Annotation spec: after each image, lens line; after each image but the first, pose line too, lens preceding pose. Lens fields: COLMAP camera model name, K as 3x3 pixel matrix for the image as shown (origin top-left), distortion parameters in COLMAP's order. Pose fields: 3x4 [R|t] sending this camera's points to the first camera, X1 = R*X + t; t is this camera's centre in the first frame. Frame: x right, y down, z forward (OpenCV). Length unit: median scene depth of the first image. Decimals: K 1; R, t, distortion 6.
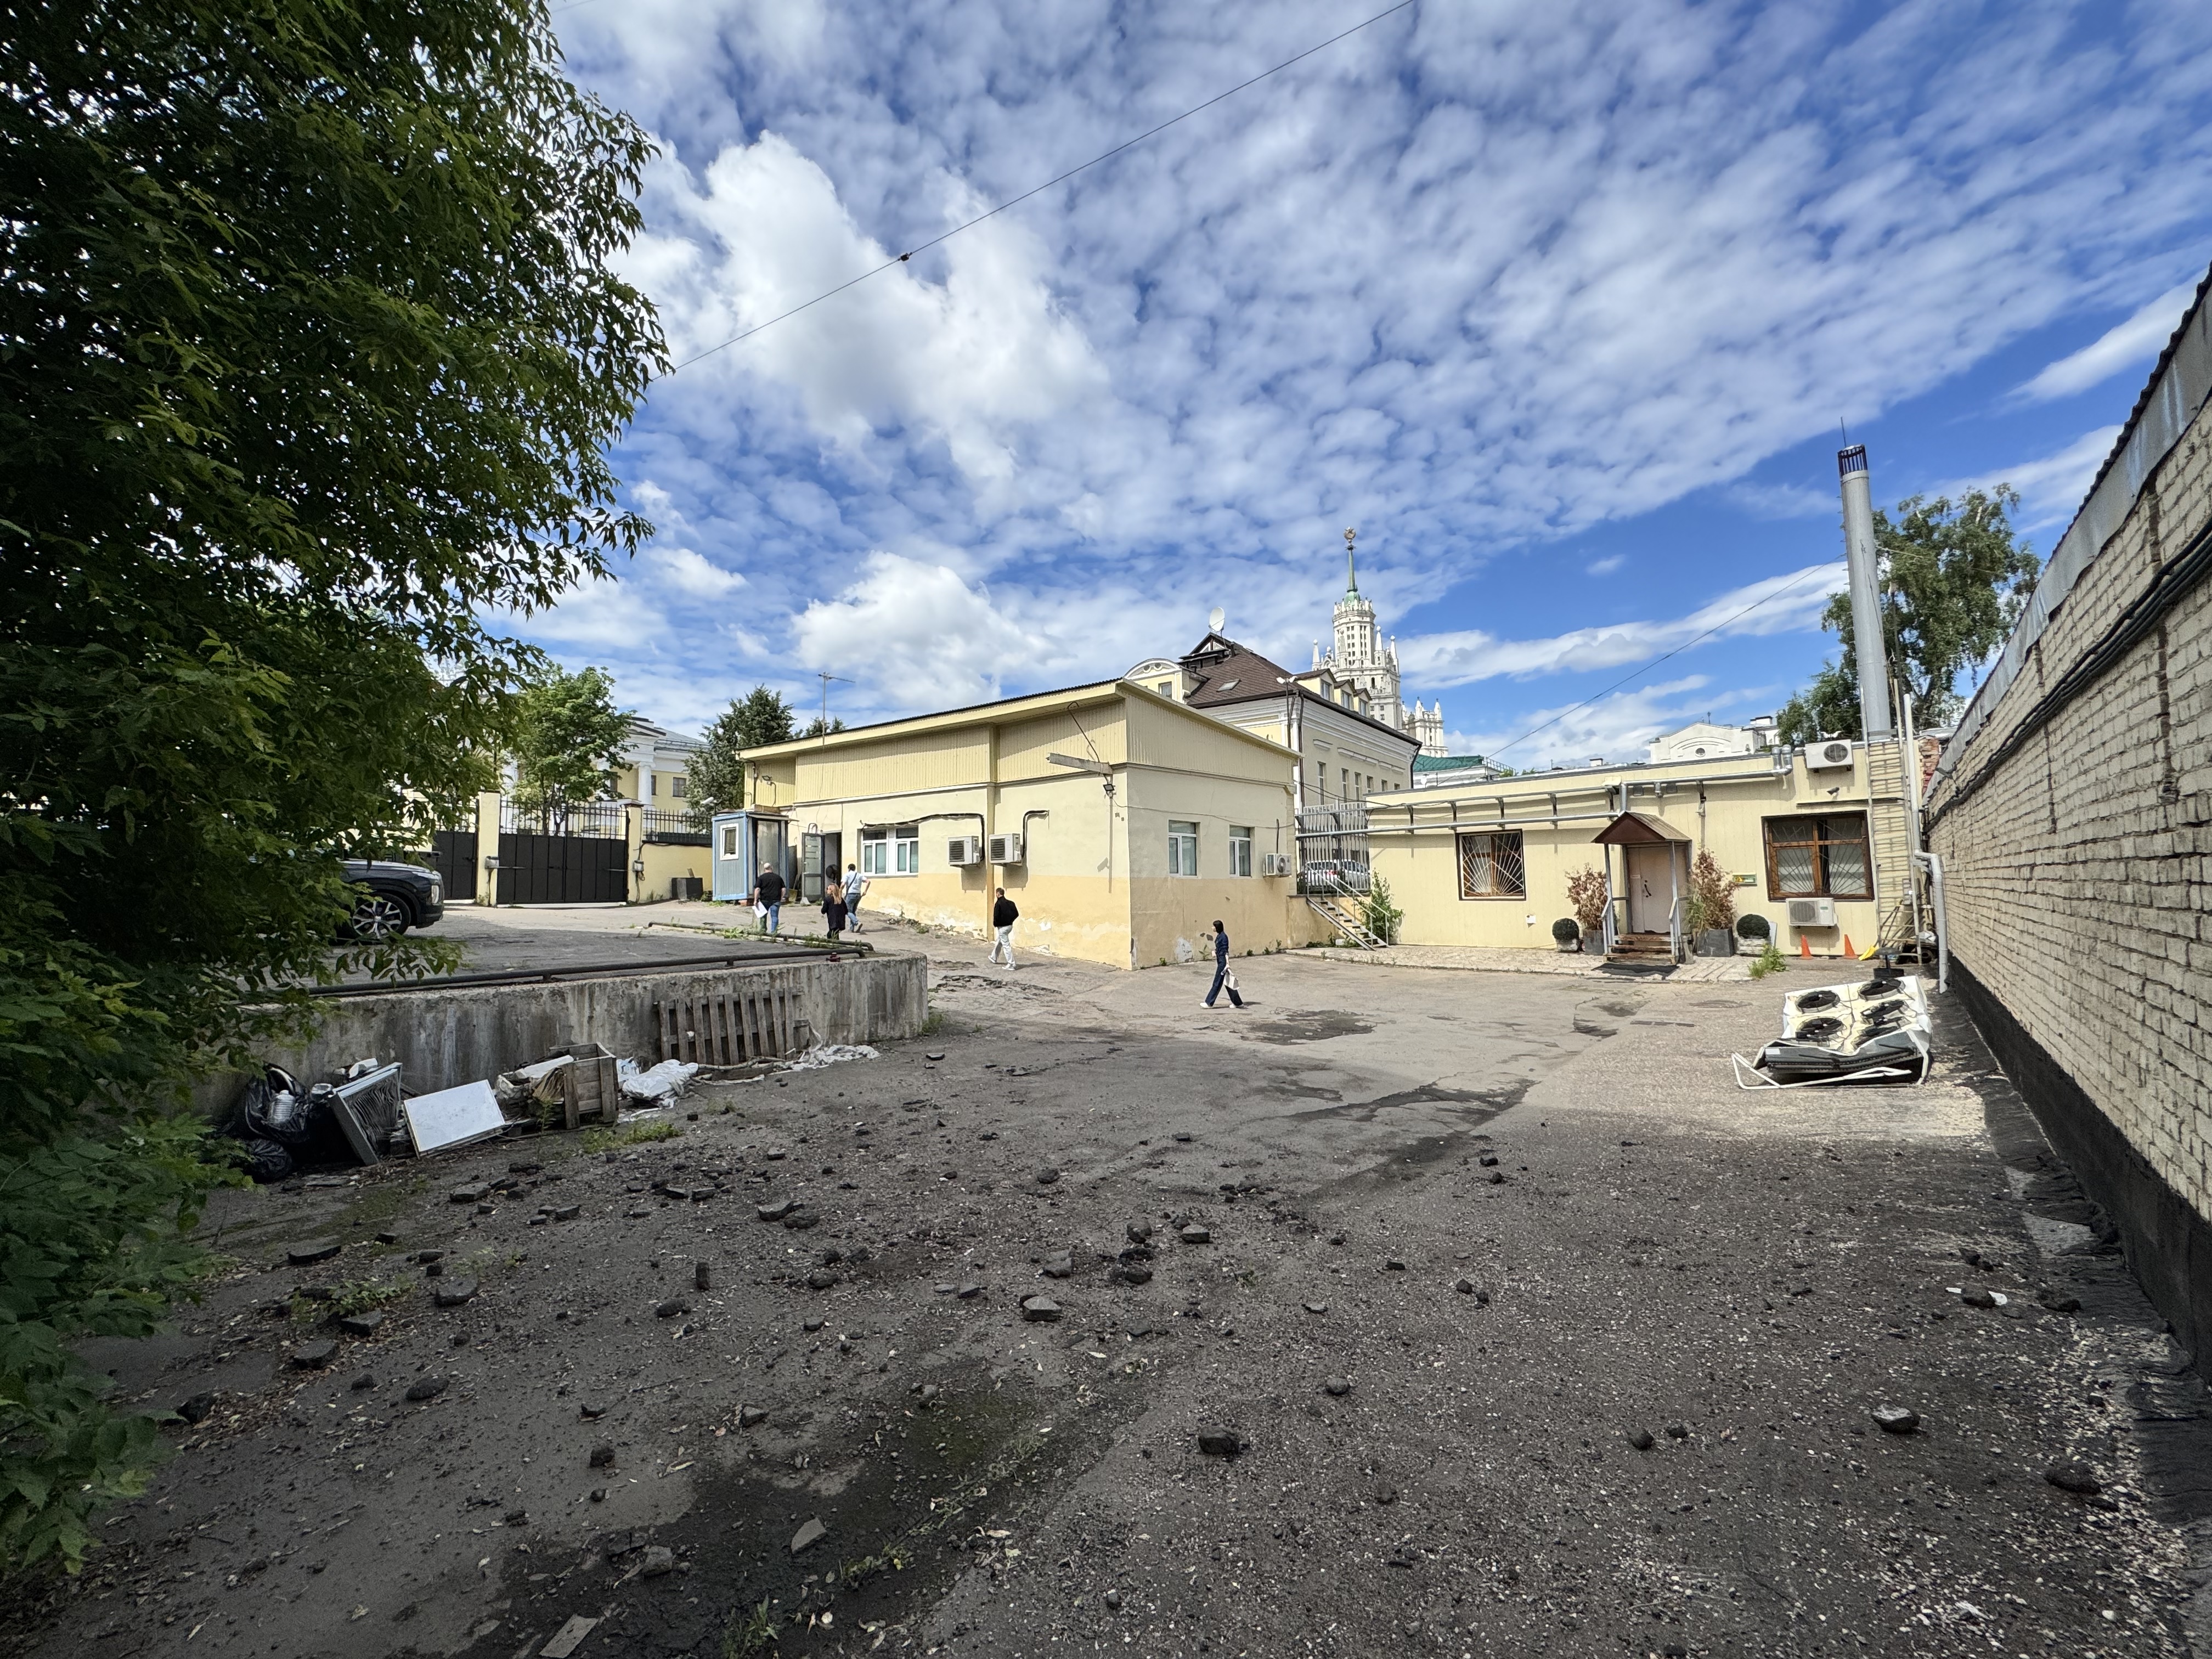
lens RADIAL K [[895.9, 0, 1095.0], [0, 895.9, 827.1], [0, 0, 1]] dist [-0.003263, -0.000181]
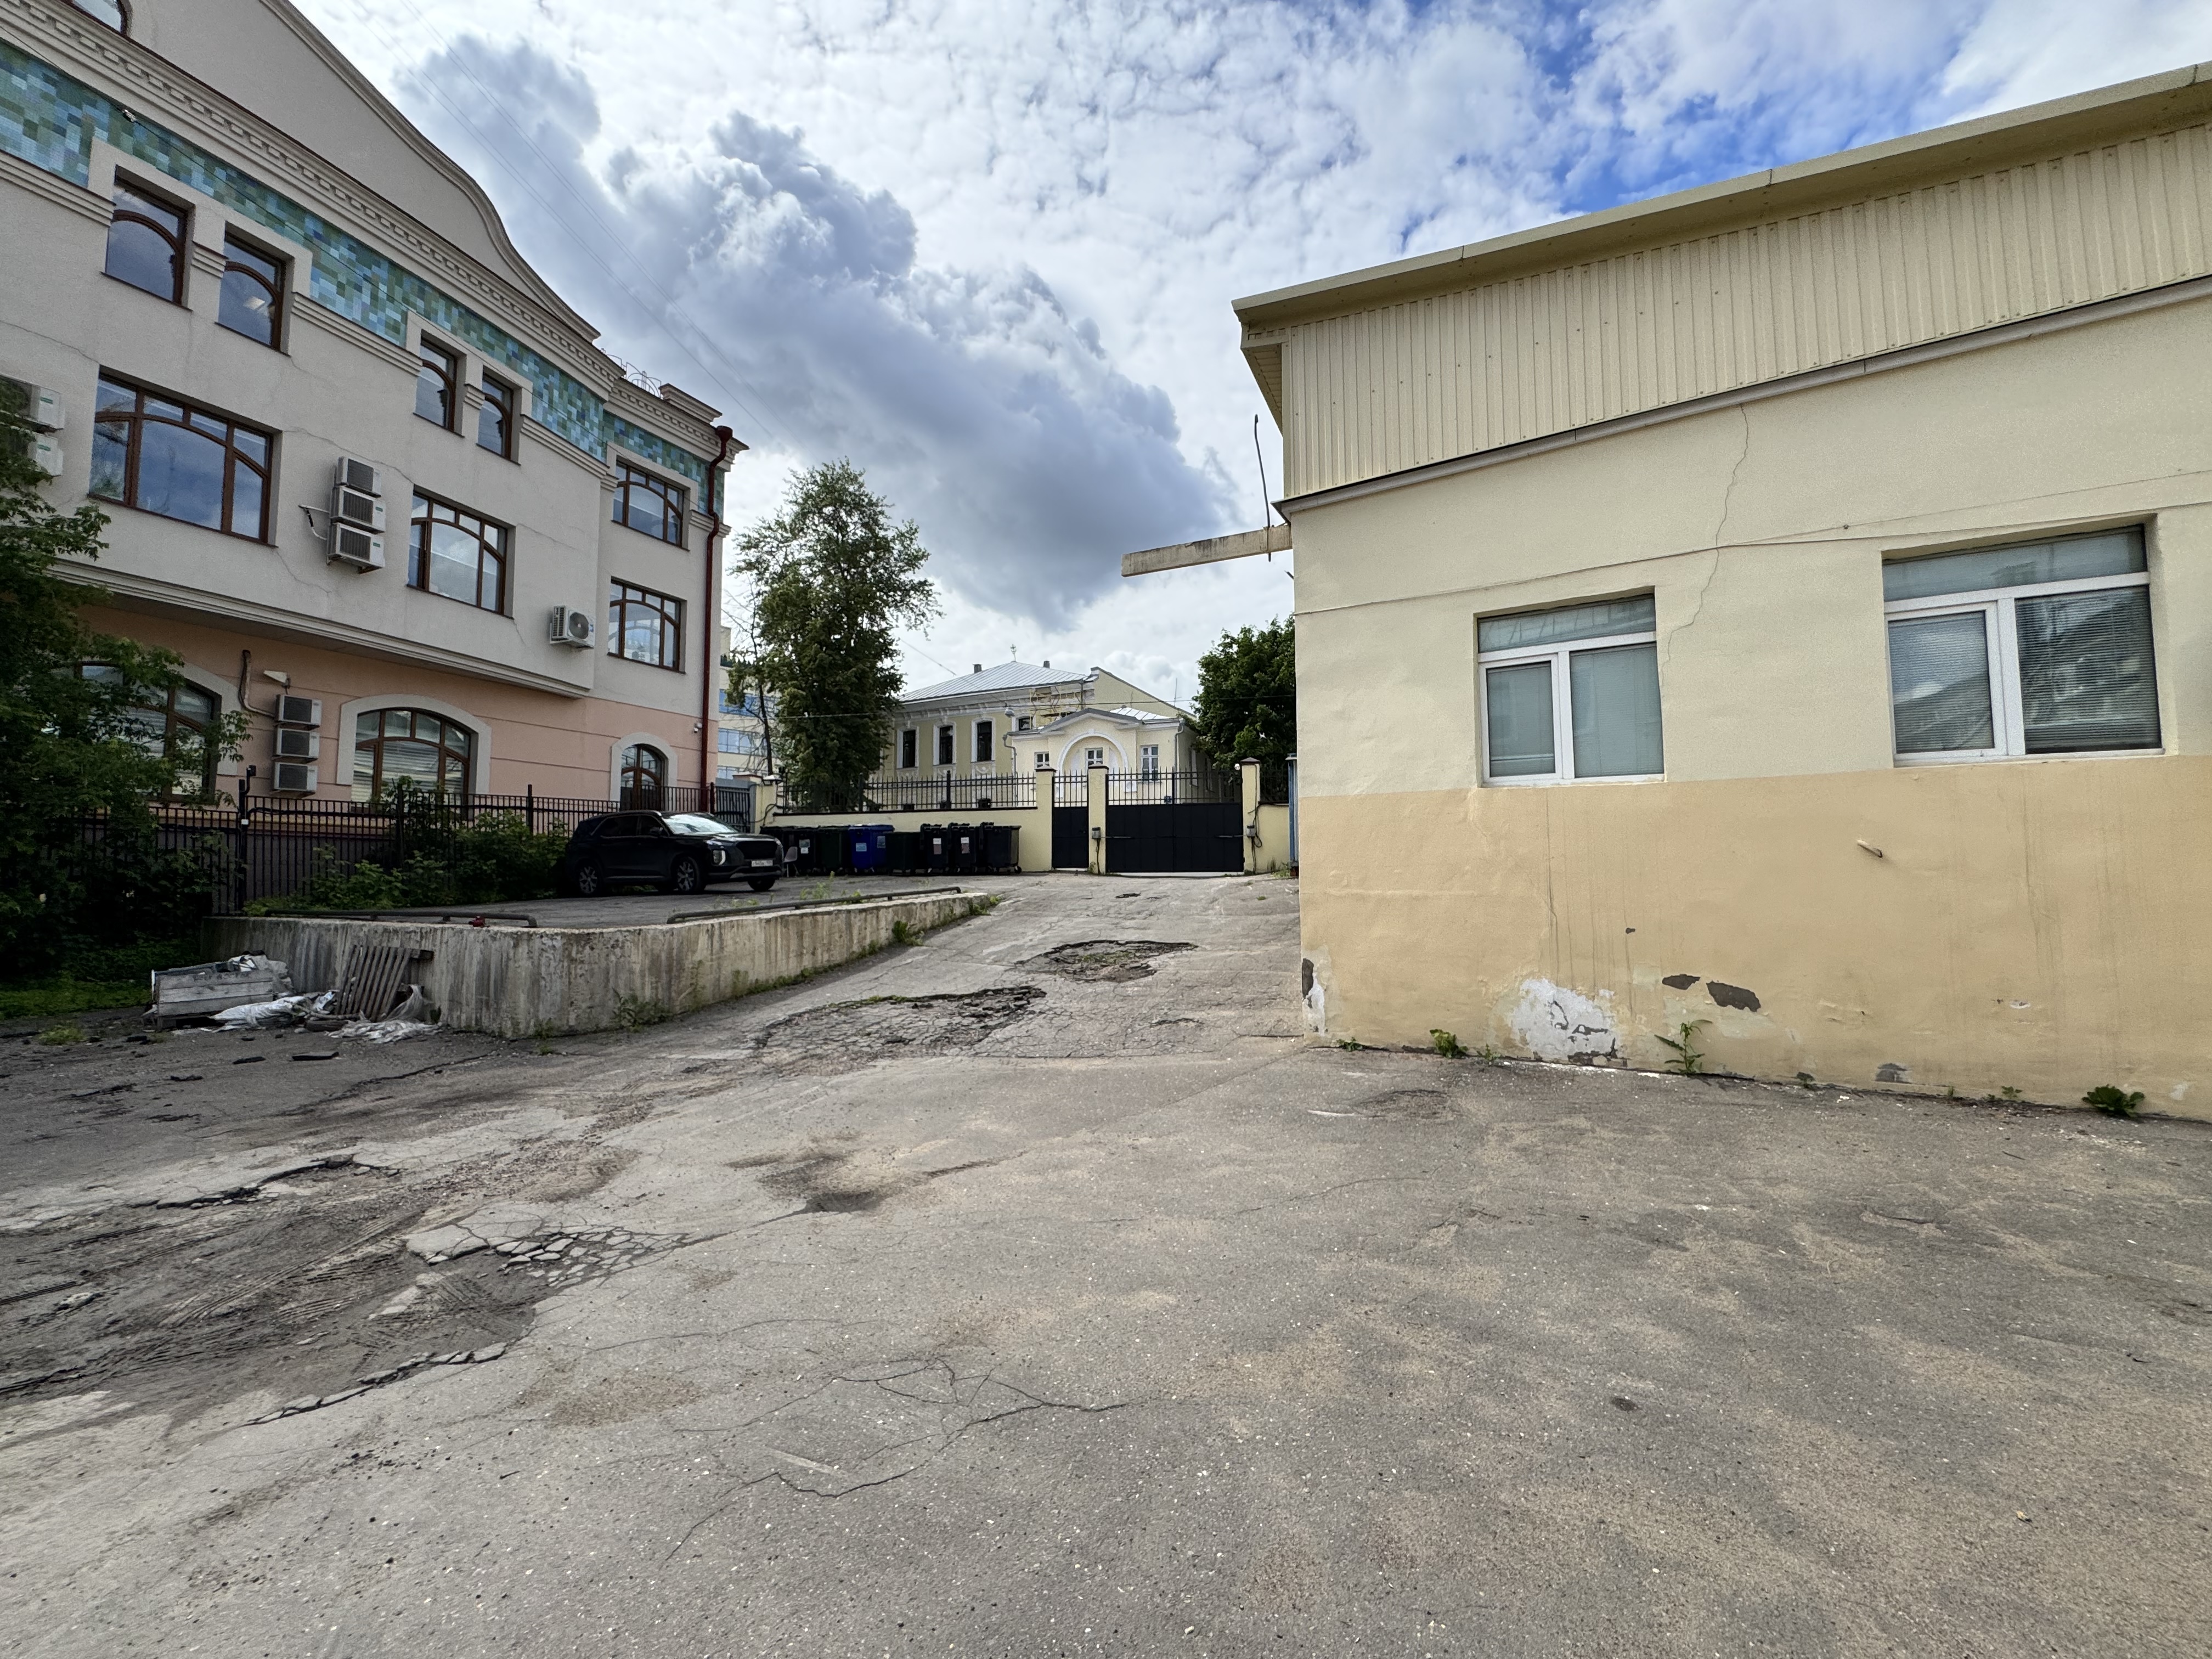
lens RADIAL K [[895.9, 0, 1095.0], [0, 895.9, 827.1], [0, 0, 1]] dist [-0.003263, -0.000181]
pose [[0.167815, -0.050099, -0.984545, 0.371722], [0.077926, 0.996257, -0.037413, 0.069504], [0.982734, -0.070443, 0.171091, 0.787370]]
